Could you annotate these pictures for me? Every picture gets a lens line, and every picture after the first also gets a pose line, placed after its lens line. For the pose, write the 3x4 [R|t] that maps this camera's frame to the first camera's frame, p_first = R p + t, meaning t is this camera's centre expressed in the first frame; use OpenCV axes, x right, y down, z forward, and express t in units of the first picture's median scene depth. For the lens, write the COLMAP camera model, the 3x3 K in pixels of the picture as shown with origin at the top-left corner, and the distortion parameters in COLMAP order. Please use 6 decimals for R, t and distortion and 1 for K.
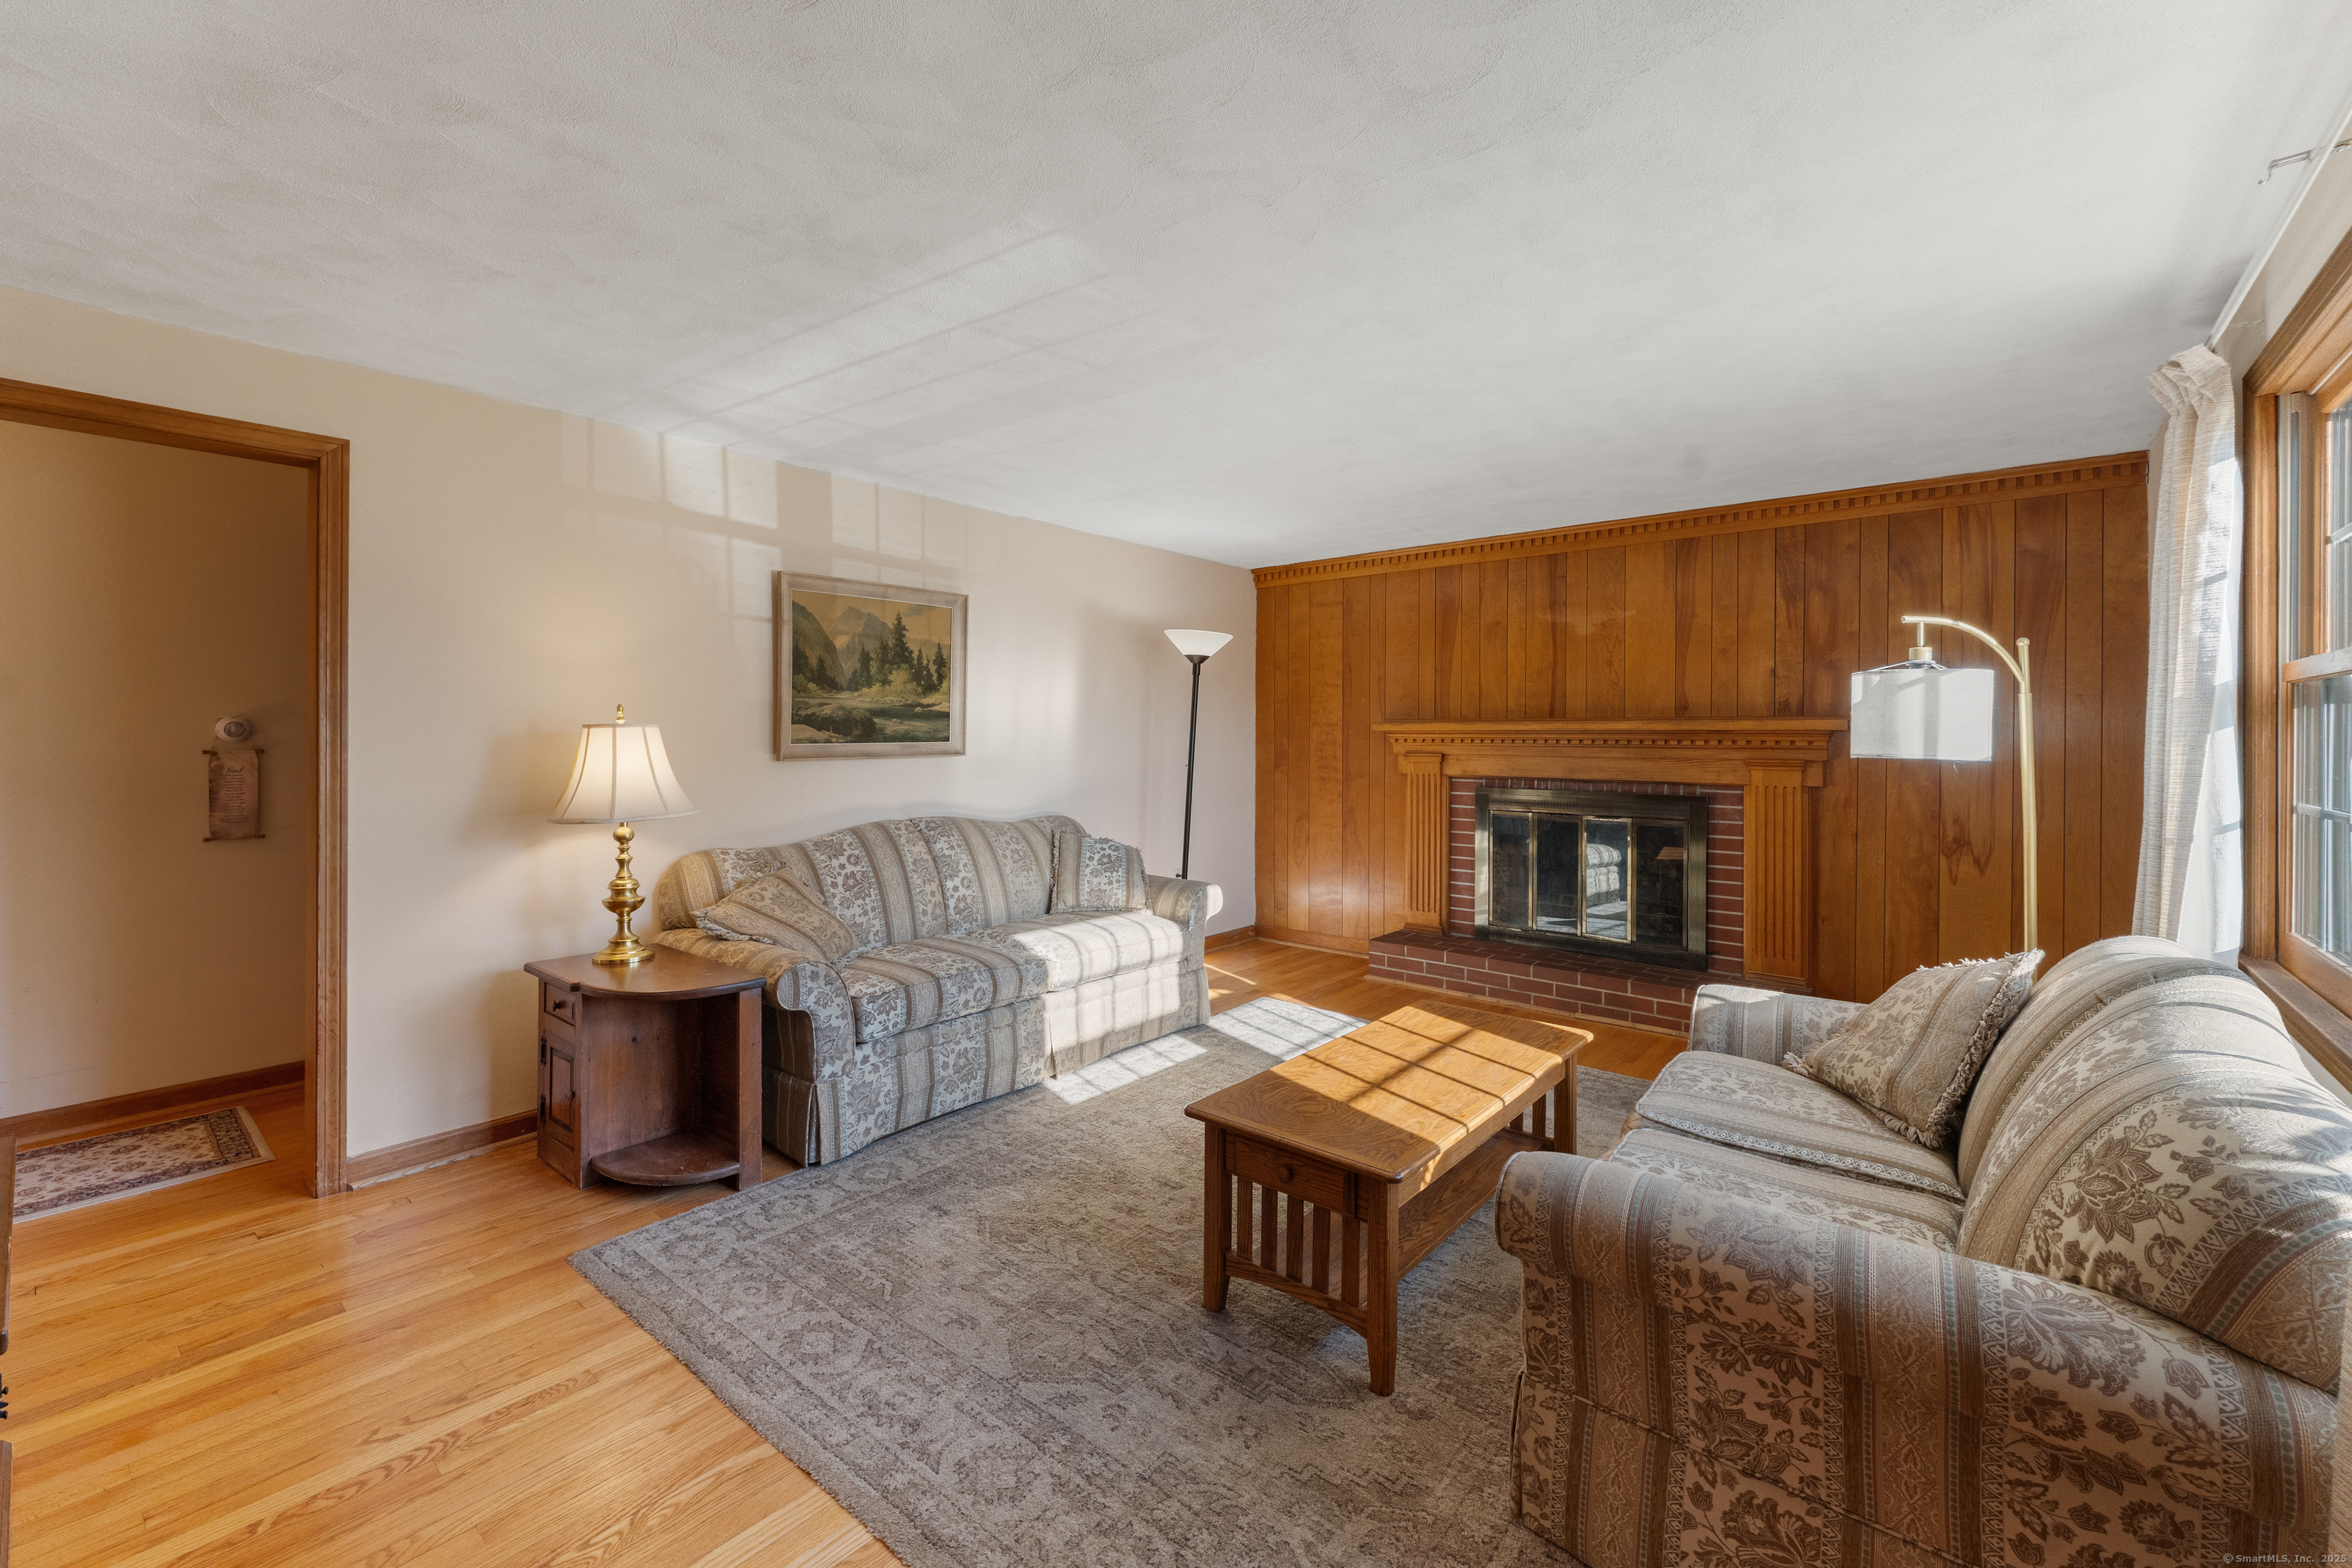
lens RADIAL K [[968.5, 0, 1188.1], [0, 968.5, 725.1], [0, 0, 1]] dist [-0.002935, -0.000581]
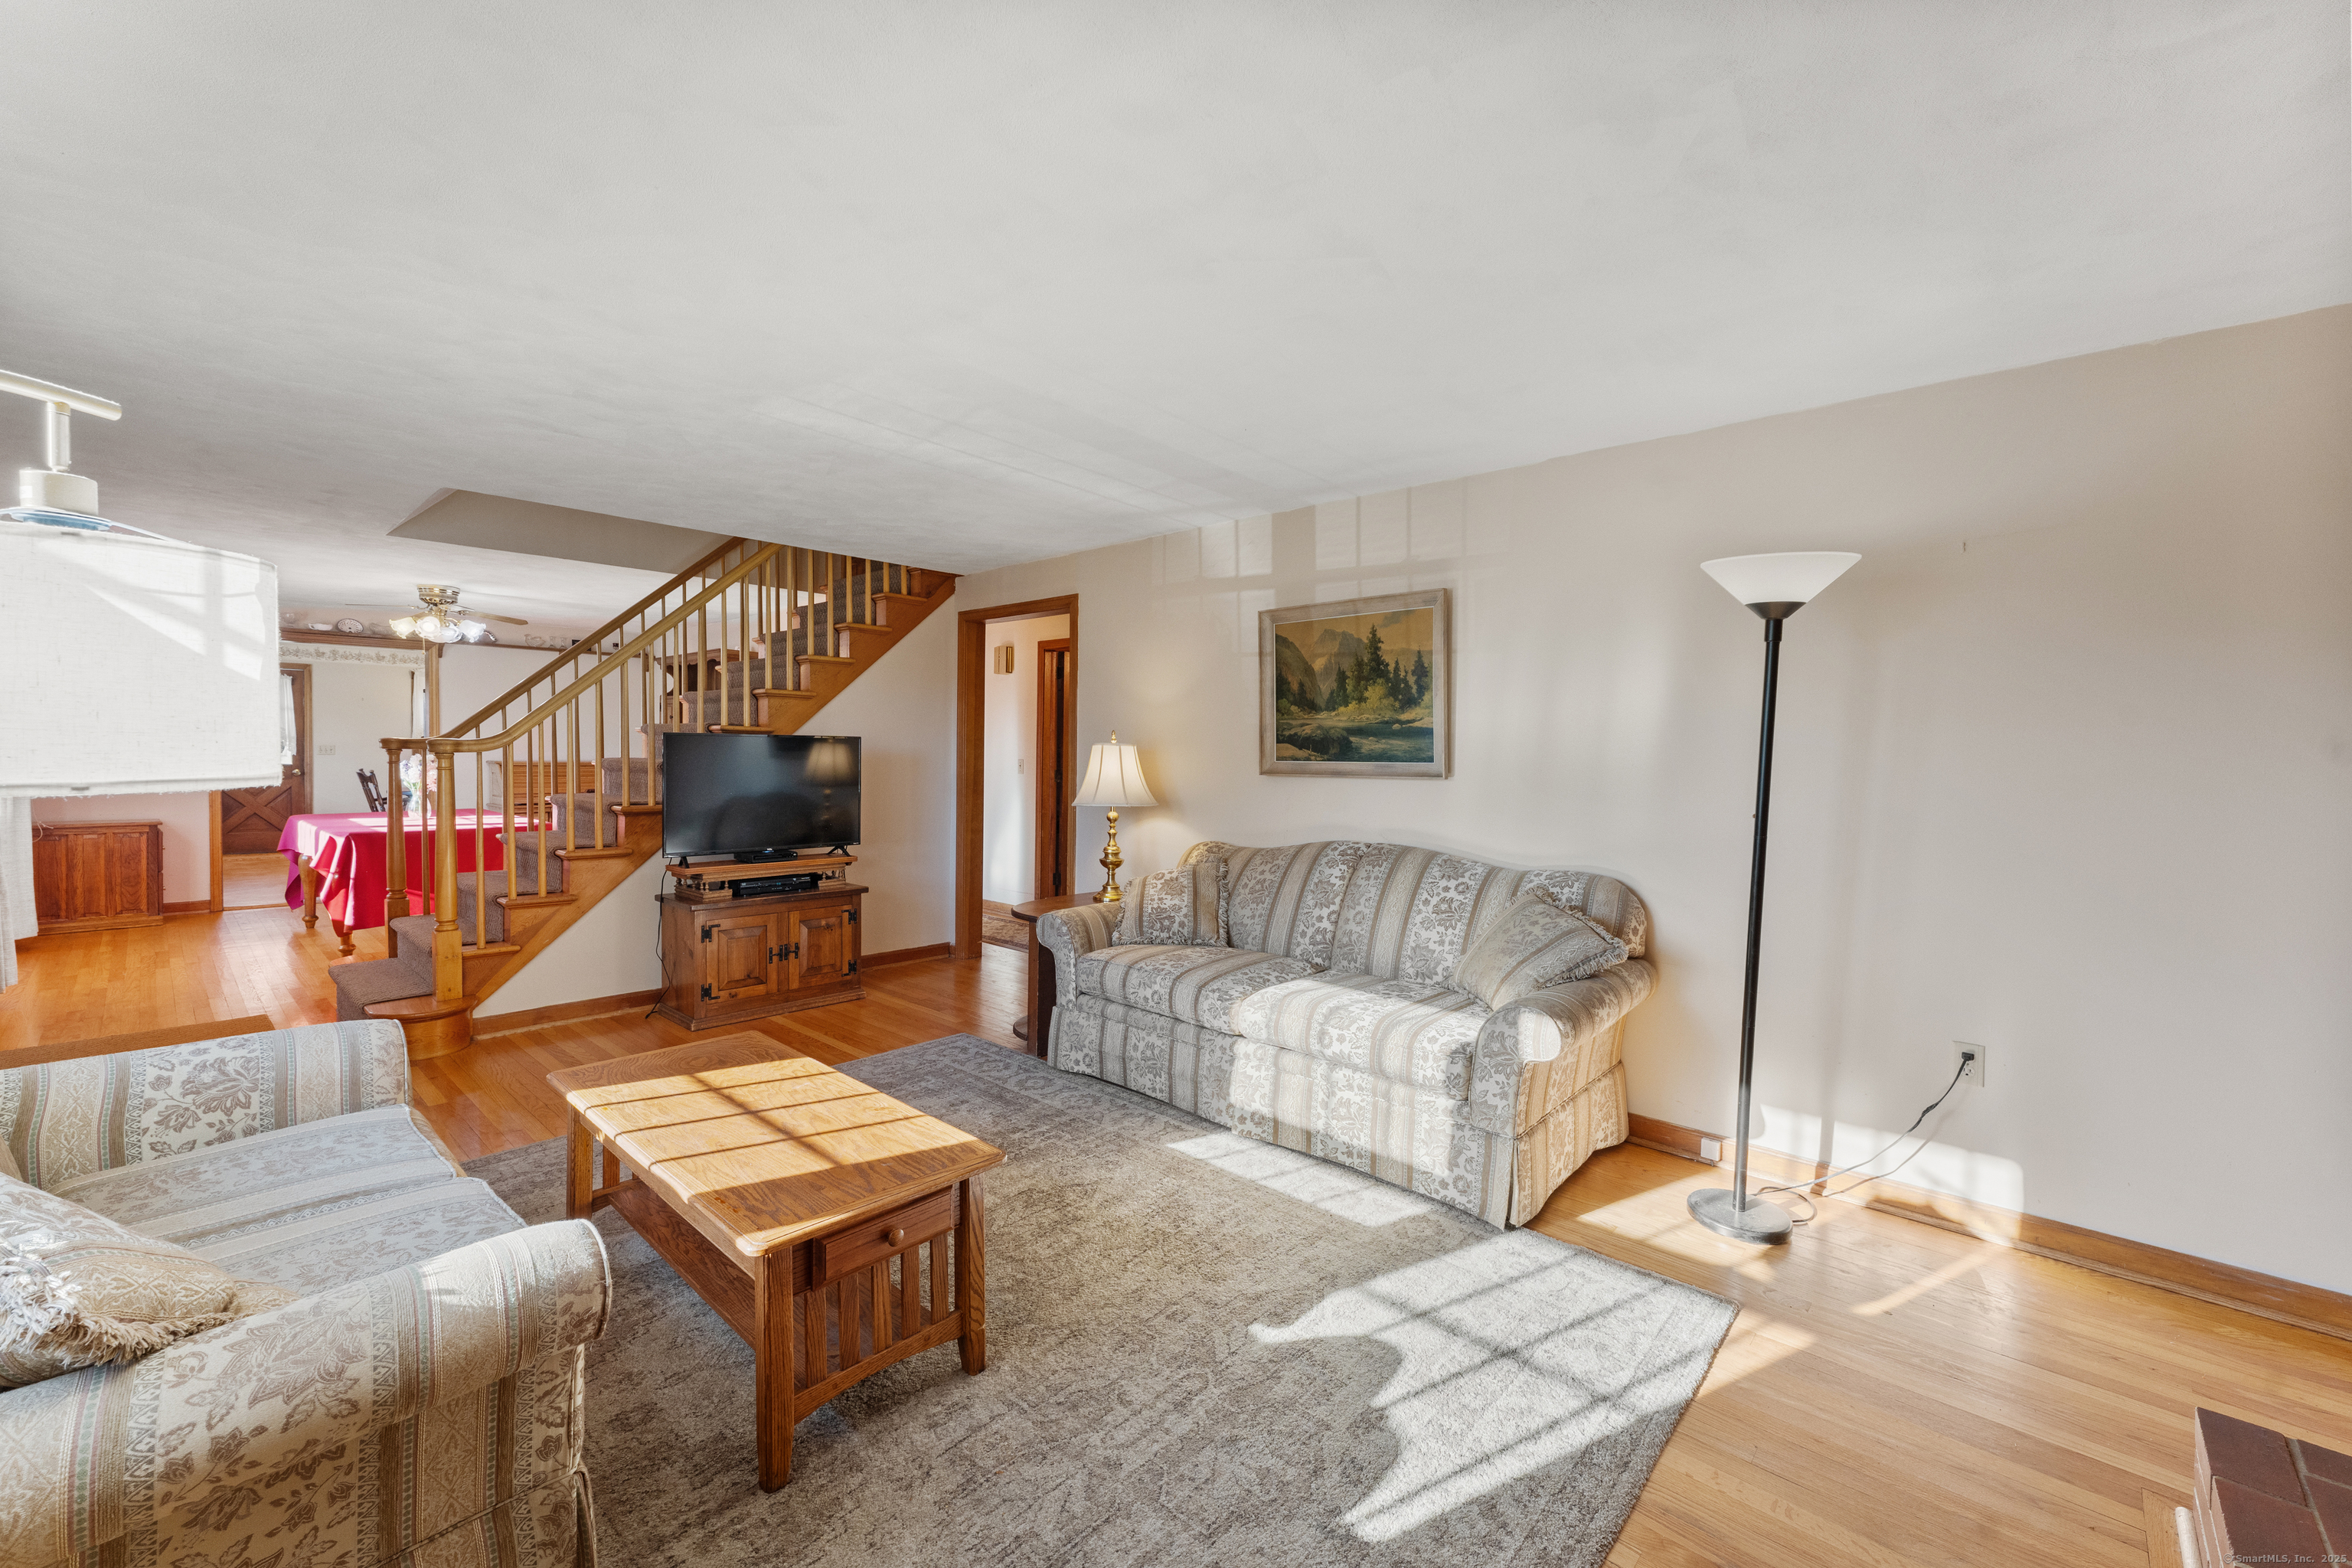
lens RADIAL K [[950.6, 0, 1177.2], [0, 950.6, 775.7], [0, 0, 1]] dist [-0.001773, -0.000355]
pose [[-0.055530, 0.019687, -0.998263, 0.653289], [-0.005827, 0.999782, 0.020041, 0.014017], [0.998440, 0.006930, -0.055403, 0.872466]]
